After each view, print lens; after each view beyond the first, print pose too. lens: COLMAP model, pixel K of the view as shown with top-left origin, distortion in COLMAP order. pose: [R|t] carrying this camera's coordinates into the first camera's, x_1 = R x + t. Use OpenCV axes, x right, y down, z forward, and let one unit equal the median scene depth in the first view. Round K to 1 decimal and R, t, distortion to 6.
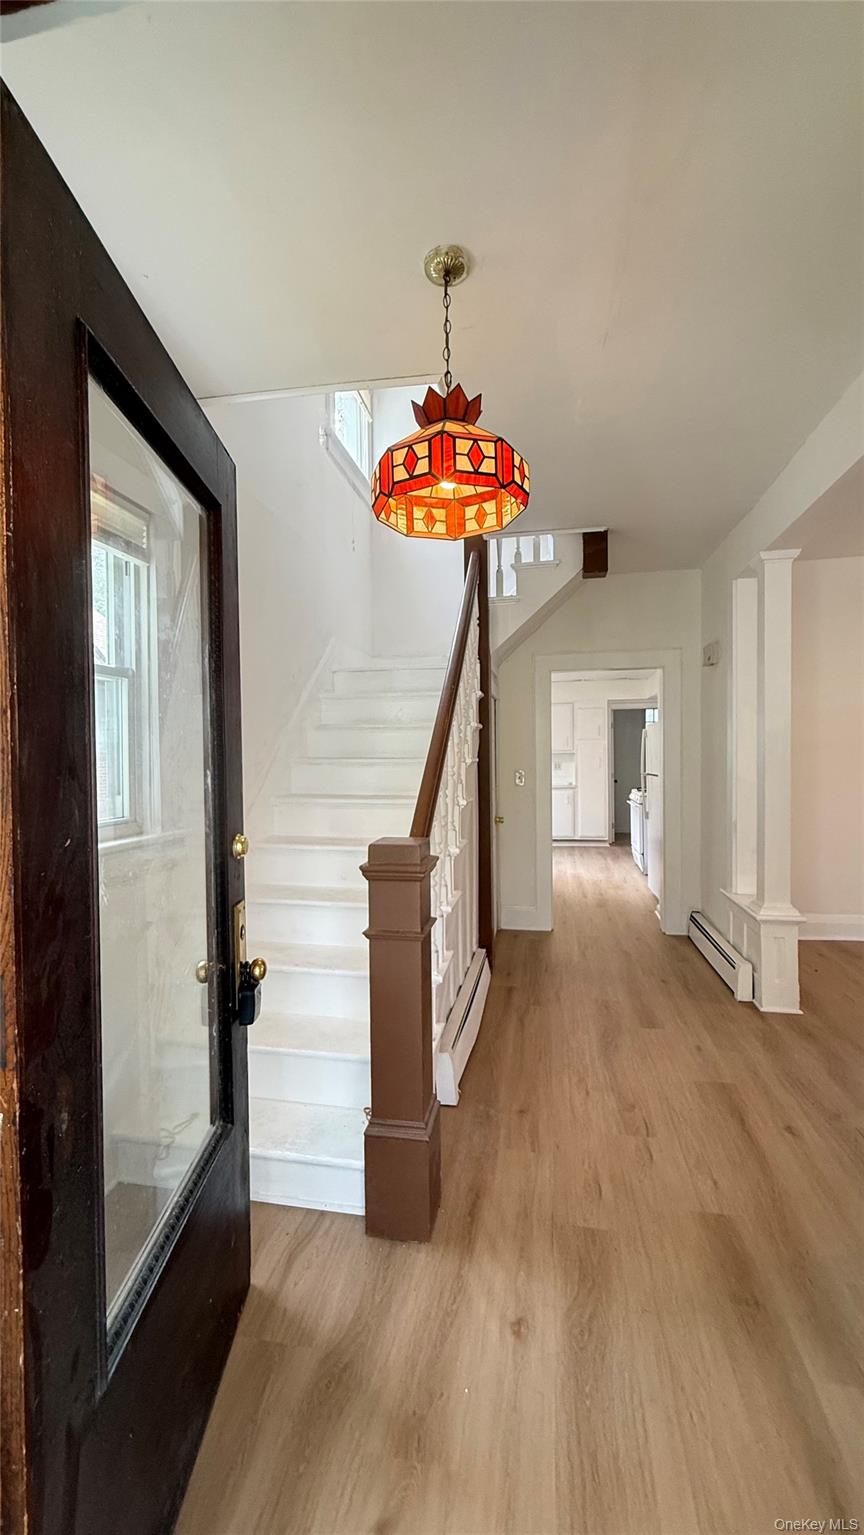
lens RADIAL K [[607.5, 0, 433.5], [0, 607.5, 760.7], [0, 0, 1]] dist [-0.007374, -0.000010]
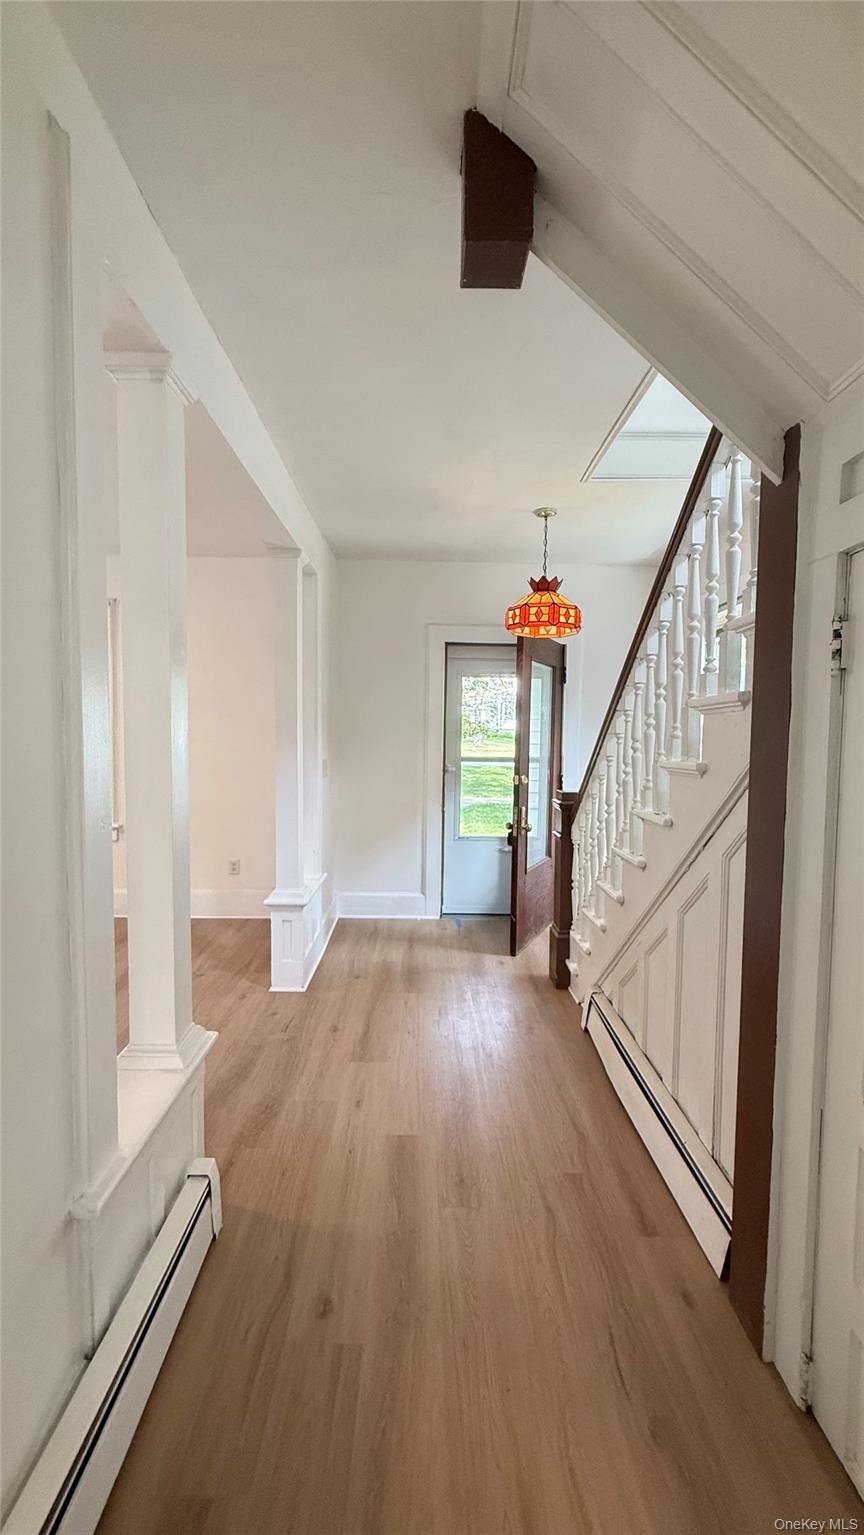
lens RADIAL K [[607.5, 0, 430.8], [0, 607.5, 767.6], [0, 0, 1]] dist [-0.007374, -0.000010]
pose [[-0.979768, 0.007085, -0.200010, 0.545809], [-0.004519, 0.998335, 0.057503, -0.041380], [0.200084, 0.057243, -0.978105, 1.963954]]
